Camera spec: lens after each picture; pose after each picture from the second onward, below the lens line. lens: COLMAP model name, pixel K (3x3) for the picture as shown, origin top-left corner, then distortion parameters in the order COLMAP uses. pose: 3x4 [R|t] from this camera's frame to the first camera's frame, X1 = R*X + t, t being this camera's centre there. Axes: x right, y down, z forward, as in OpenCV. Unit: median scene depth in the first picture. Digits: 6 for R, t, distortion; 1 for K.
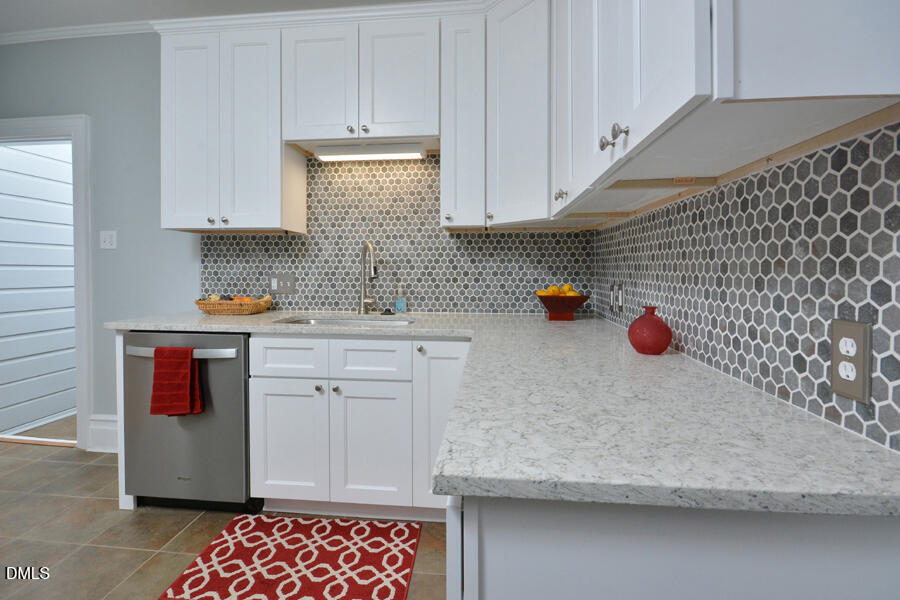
lens RADIAL K [[413.0, 0, 421.2], [0, 413.0, 276.0], [0, 0, 1]] dist [-0.000011, -0.005037]
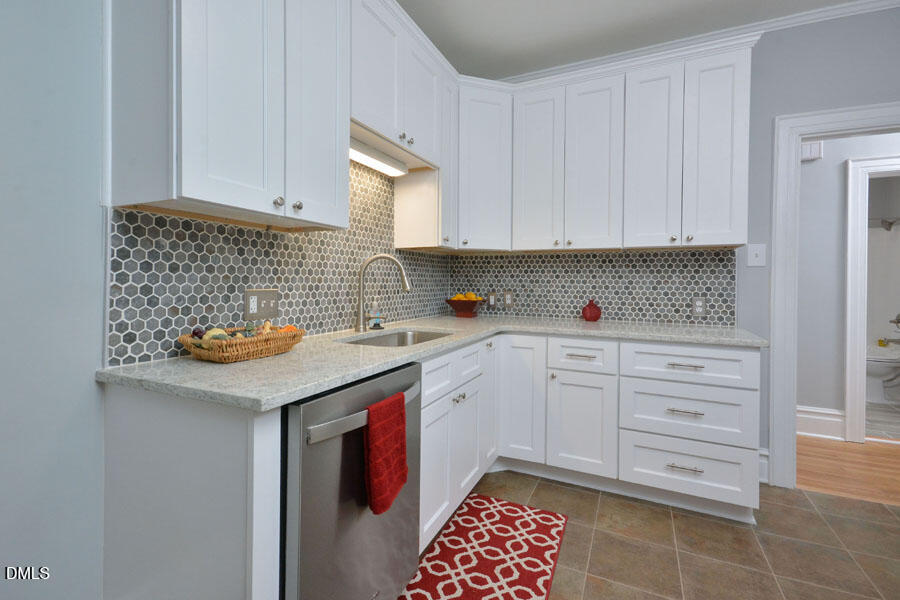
lens RADIAL K [[413.0, 0, 431.8], [0, 413.0, 283.7], [0, 0, 1]] dist [-0.000011, -0.005037]
pose [[0.347708, -0.004544, 0.937592, -0.888249], [0.011683, 0.999932, 0.000514, -0.010932], [-0.937530, 0.010776, 0.347738, 0.515735]]
